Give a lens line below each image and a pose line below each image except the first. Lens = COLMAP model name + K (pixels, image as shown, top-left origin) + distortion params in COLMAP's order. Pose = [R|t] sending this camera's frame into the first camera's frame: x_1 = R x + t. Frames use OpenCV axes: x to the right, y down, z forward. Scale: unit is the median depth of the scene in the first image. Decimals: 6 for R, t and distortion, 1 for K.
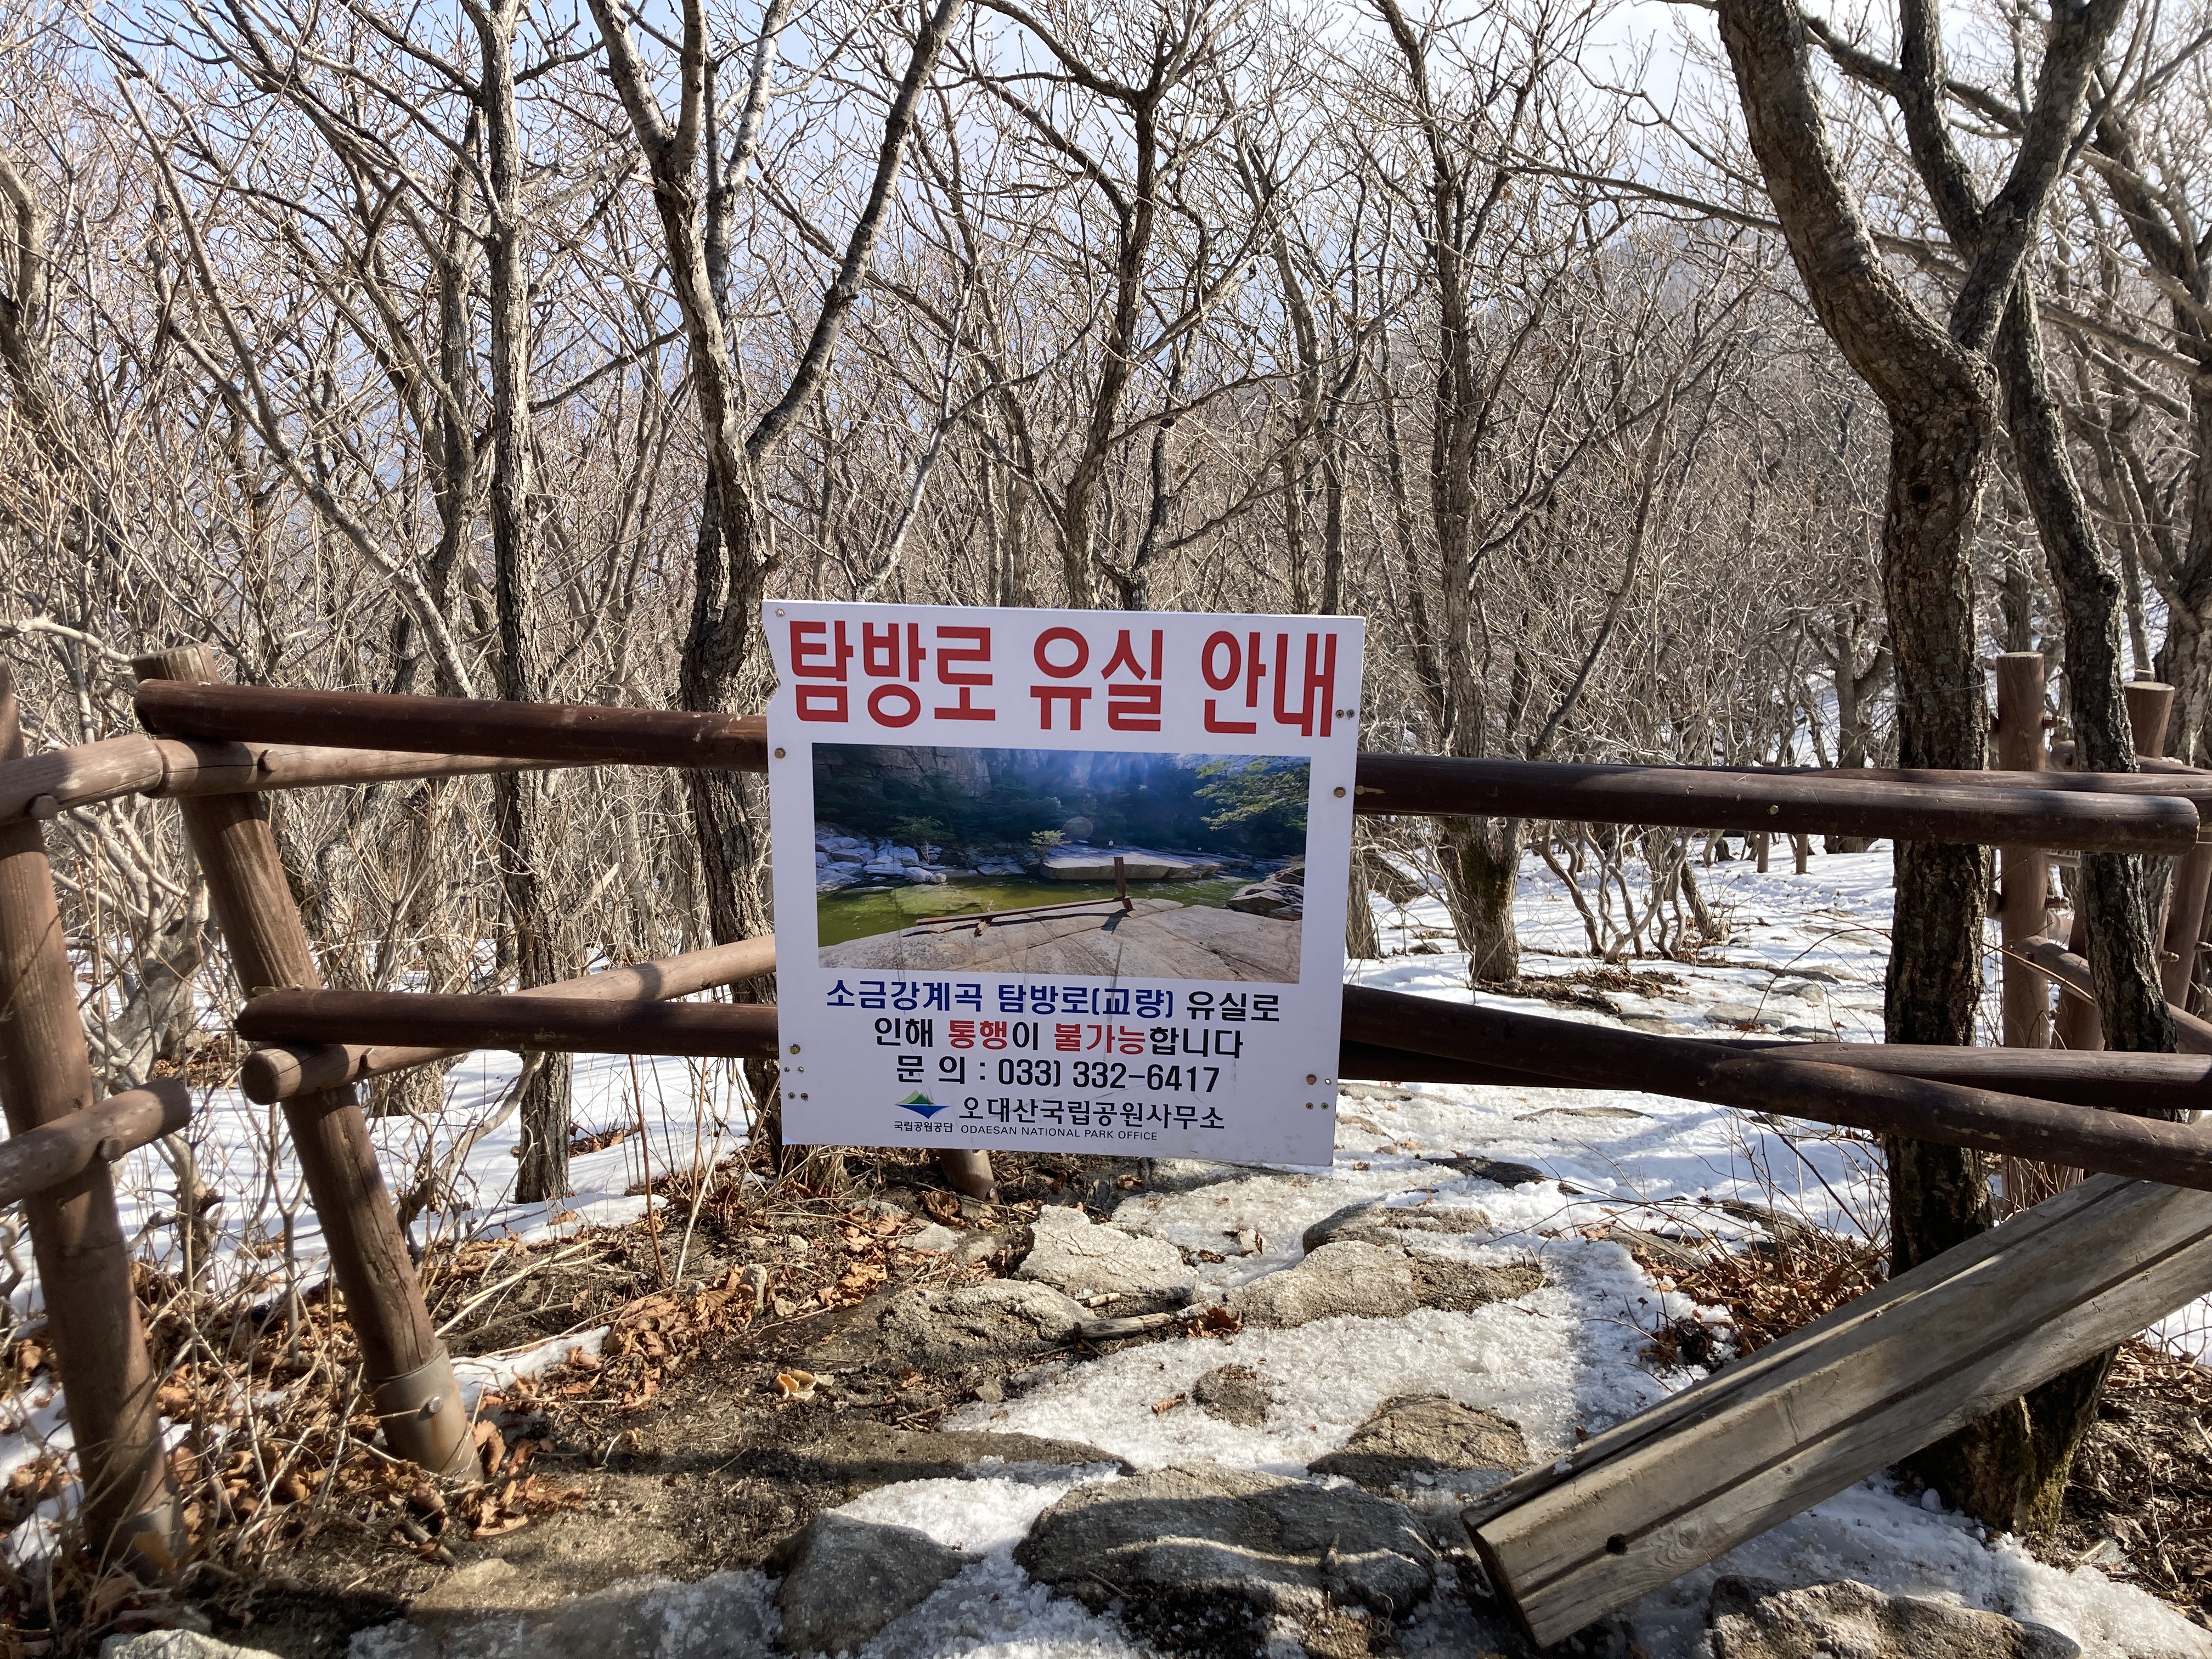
lens RADIAL K [[1813.3, 0, 1105.0], [0, 1813.3, 828.9], [0, 0, 1]] dist [-0.002774, -0.000562]
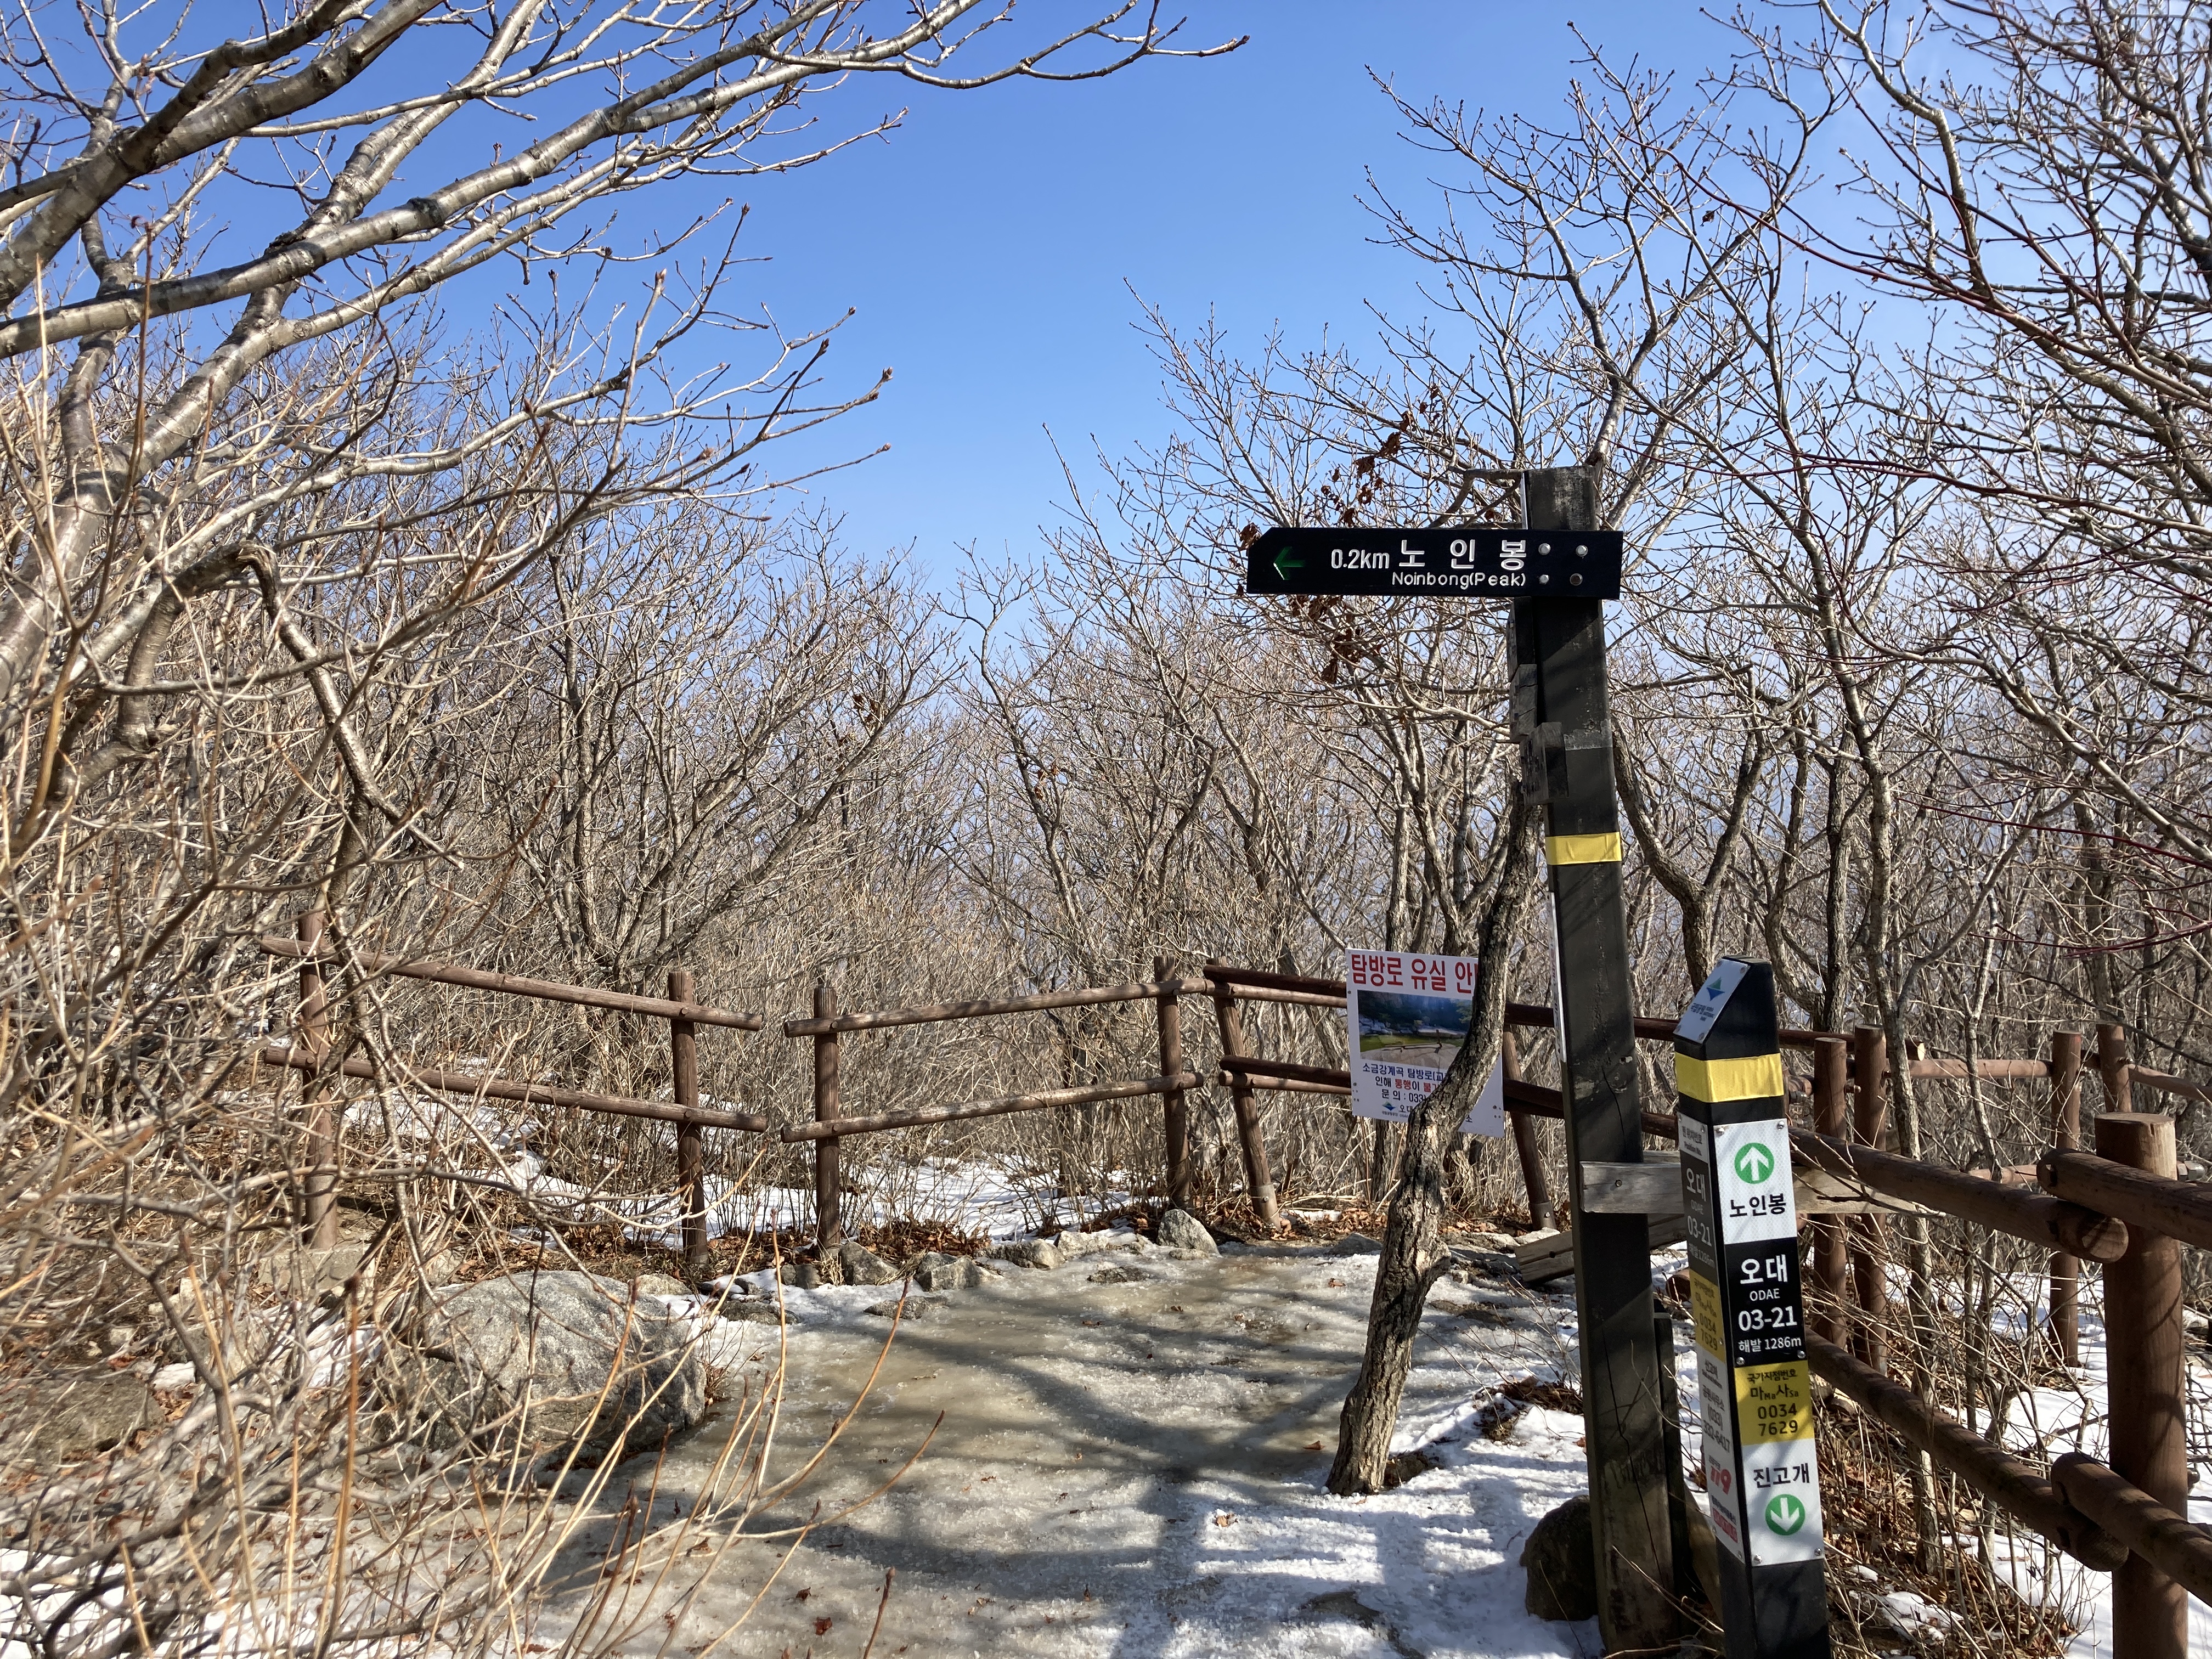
lens RADIAL K [[1813.3, 0, 1105.2], [0, 1813.3, 829.3], [0, 0, 1]] dist [-0.002774, -0.000562]
pose [[0.758875, -0.007998, -0.651187, 1.709002], [-0.139597, 0.974684, -0.174654, 0.322094], [0.636099, 0.223444, 0.738547, -1.911972]]
